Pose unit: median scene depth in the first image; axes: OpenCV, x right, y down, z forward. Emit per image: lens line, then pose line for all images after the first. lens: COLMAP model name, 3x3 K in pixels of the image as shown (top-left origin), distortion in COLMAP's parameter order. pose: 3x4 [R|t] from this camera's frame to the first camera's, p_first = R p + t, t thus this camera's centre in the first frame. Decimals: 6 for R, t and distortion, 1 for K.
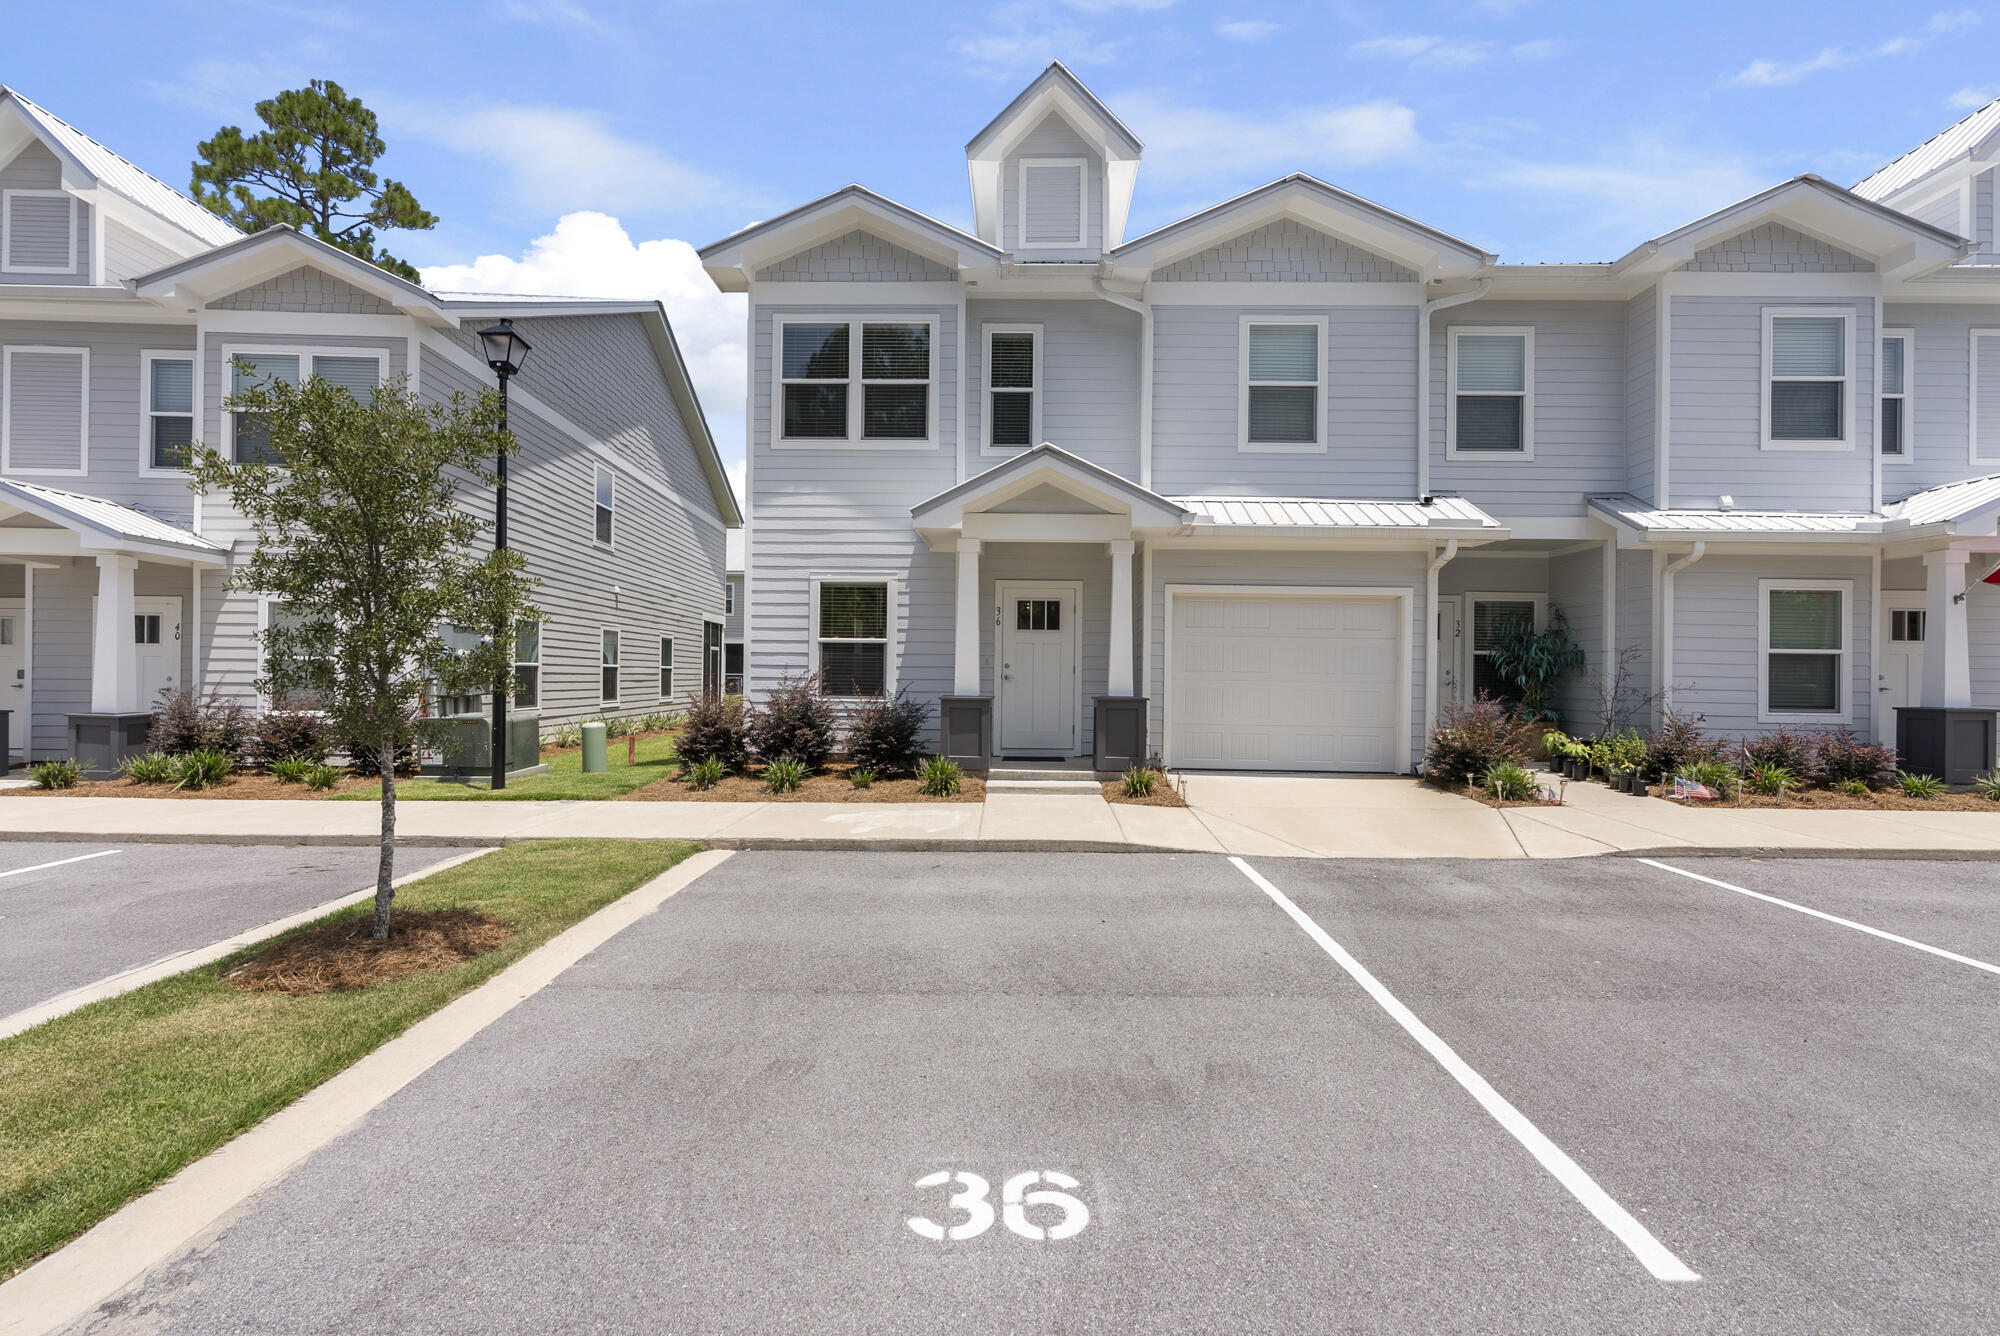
lens RADIAL K [[906.9, 0, 1004.6], [0, 906.9, 662.3], [0, 0, 1]] dist [-0.007879, 0.003327]
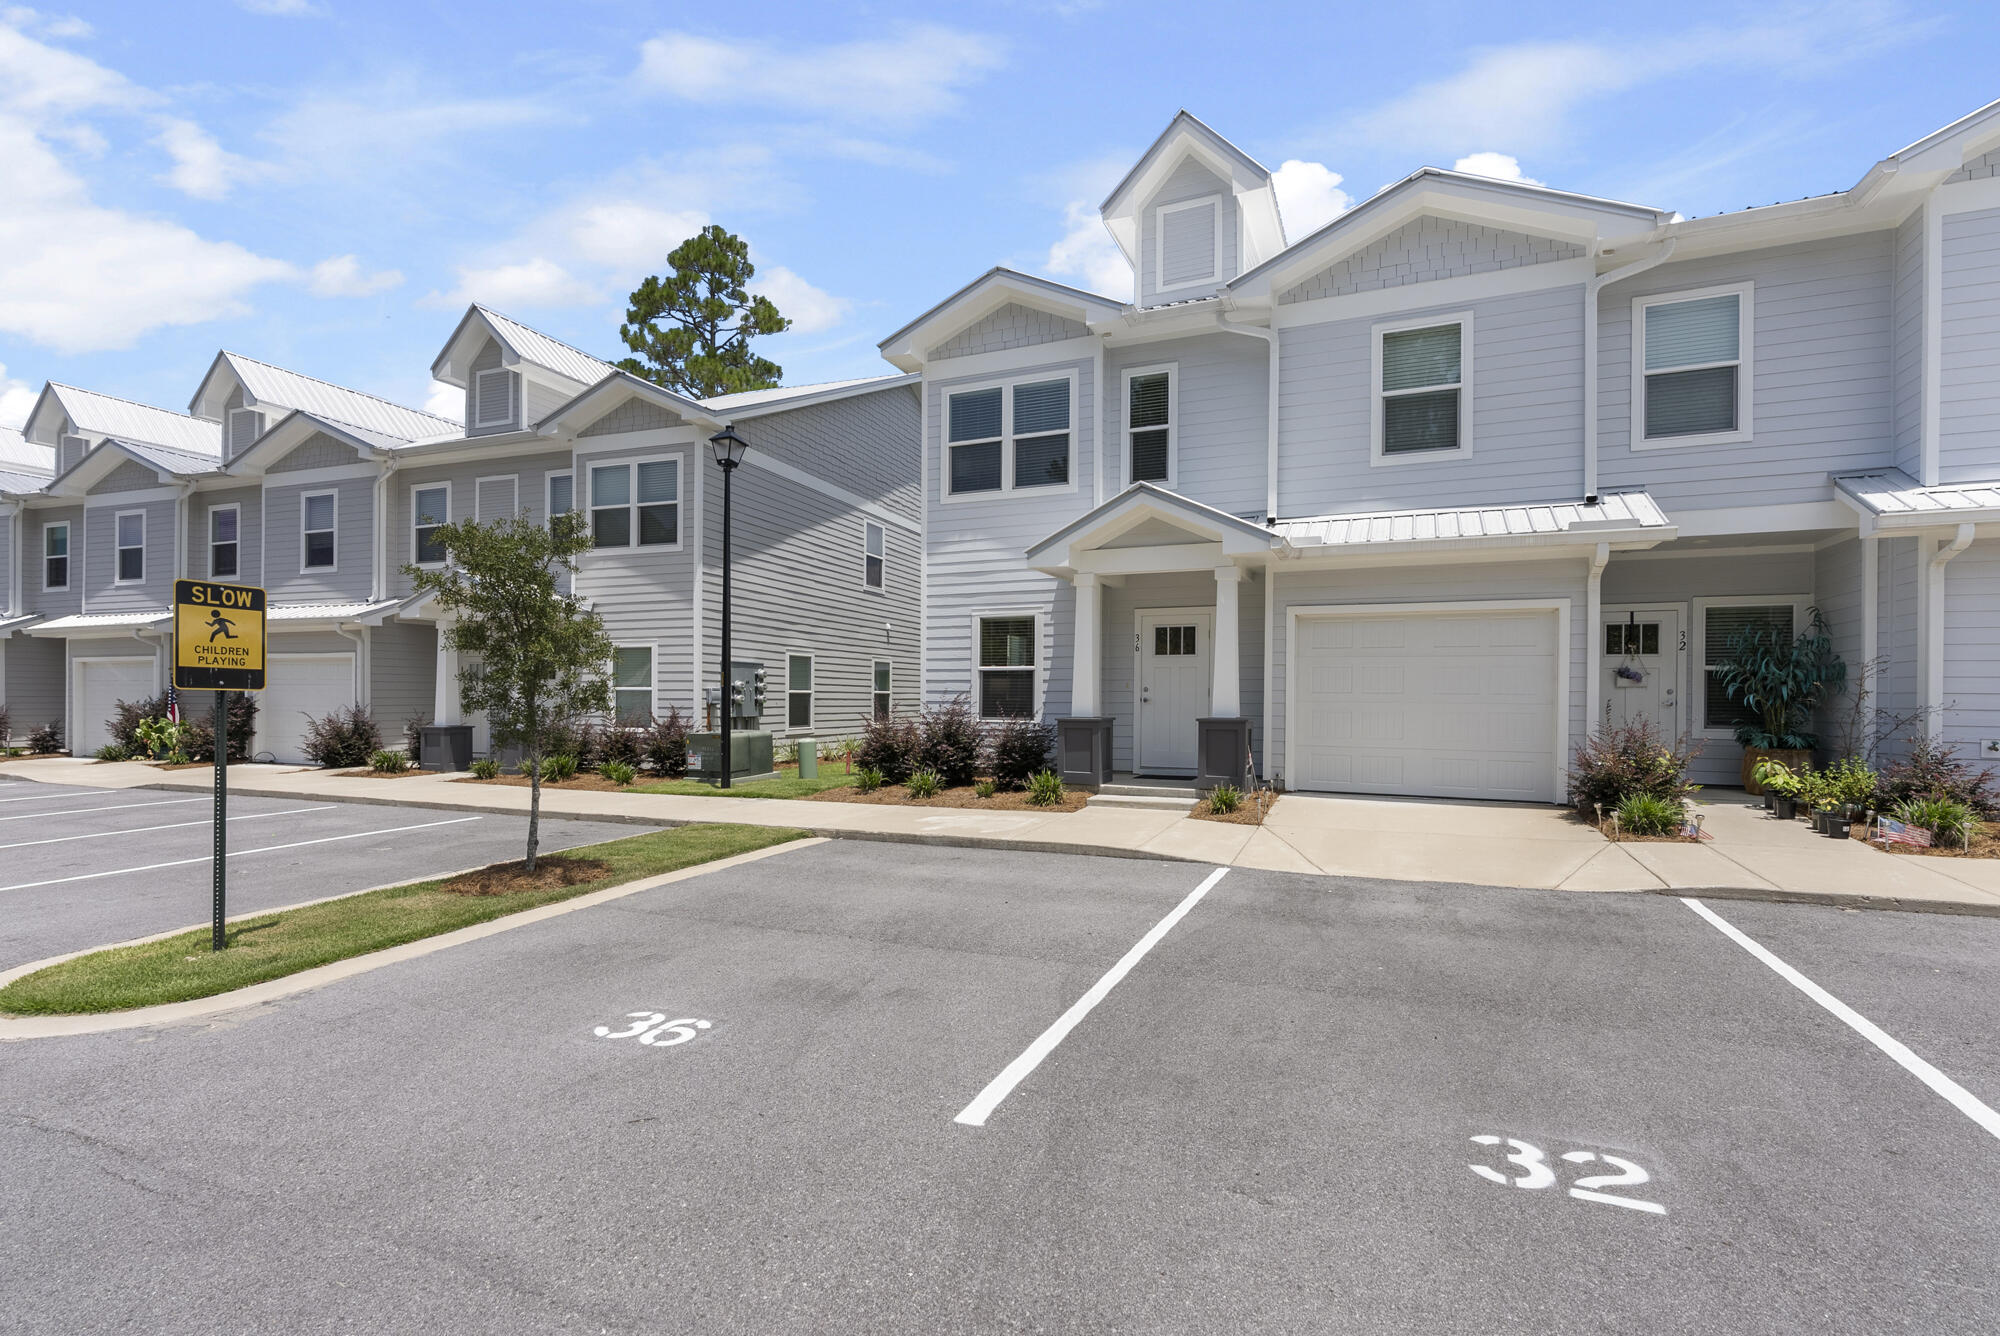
lens RADIAL K [[906.9, 0, 985.7], [0, 906.9, 684.4], [0, 0, 1]] dist [-0.007879, 0.003327]
pose [[0.925422, -0.012418, -0.378734, 0.247958], [0.011462, 0.999923, -0.004781, 0.001121], [0.378764, 0.000084, 0.925493, -0.055650]]
